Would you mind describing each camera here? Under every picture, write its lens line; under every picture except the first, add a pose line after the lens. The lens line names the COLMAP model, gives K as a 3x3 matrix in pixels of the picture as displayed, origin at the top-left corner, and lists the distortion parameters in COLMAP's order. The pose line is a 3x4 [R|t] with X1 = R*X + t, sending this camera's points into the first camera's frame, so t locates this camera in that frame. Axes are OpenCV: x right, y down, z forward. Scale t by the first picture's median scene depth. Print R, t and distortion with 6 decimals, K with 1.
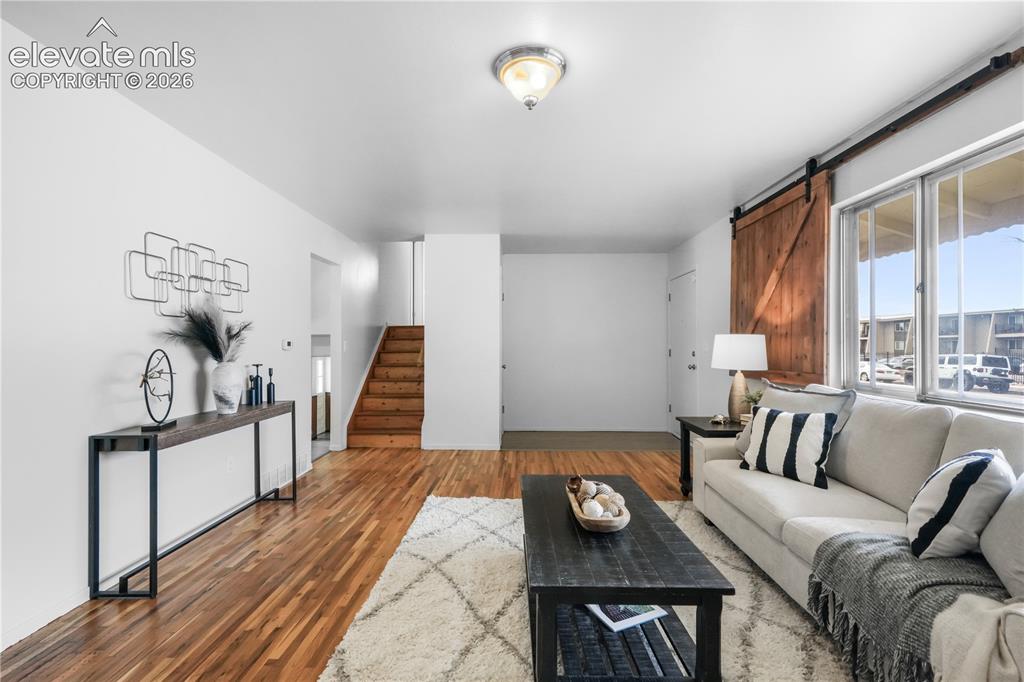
lens RADIAL K [[463.3, 0, 495.0], [0, 463.3, 346.4], [0, 0, 1]] dist [0.015069, 0.002900]
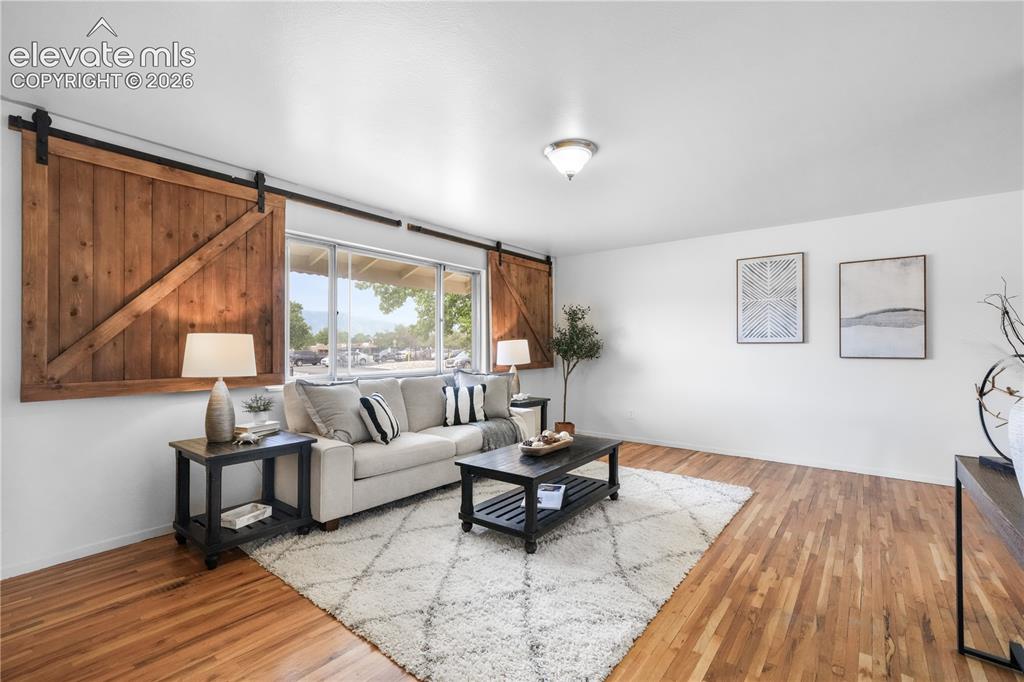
lens RADIAL K [[463.3, 0, 516.5], [0, 463.3, 343.8], [0, 0, 1]] dist [0.015069, 0.002900]
pose [[-0.821345, 0.004425, 0.570415, -0.414597], [-0.000834, 0.999960, -0.008958, -0.002506], [-0.570432, -0.007833, -0.821308, 1.574958]]
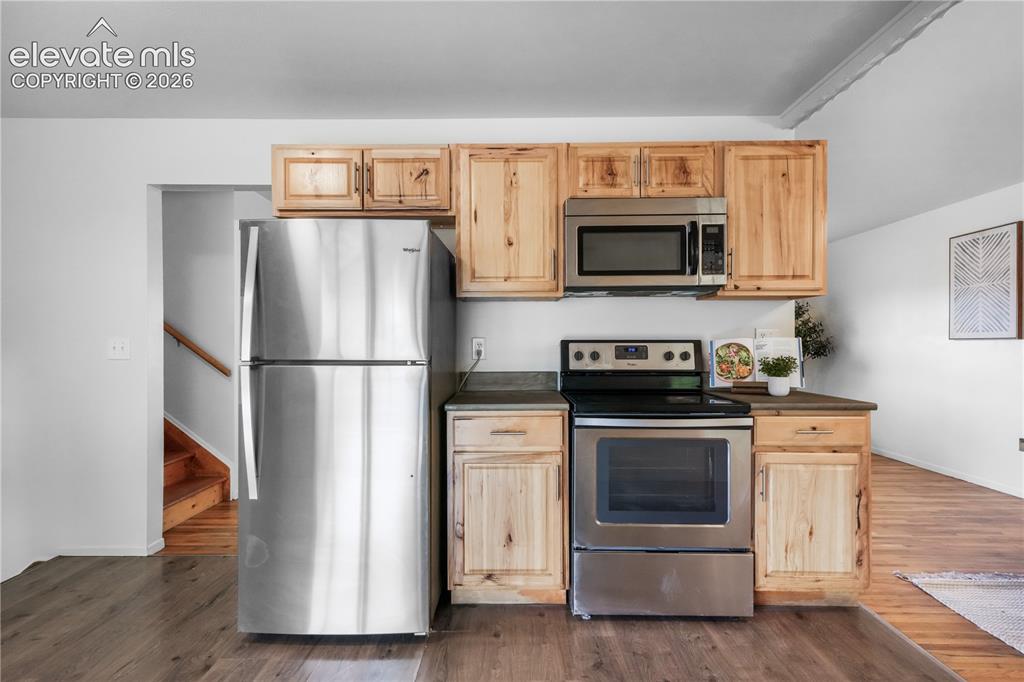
lens RADIAL K [[523.4, 0, 505.2], [0, 523.4, 341.0], [0, 0, 1]] dist [0.013851, 0.000897]
pose [[-0.052146, 0.006728, 0.998617, -1.594443], [-0.001314, 0.999976, -0.006805, -0.002899], [-0.998639, -0.001667, -0.052136, 1.154768]]
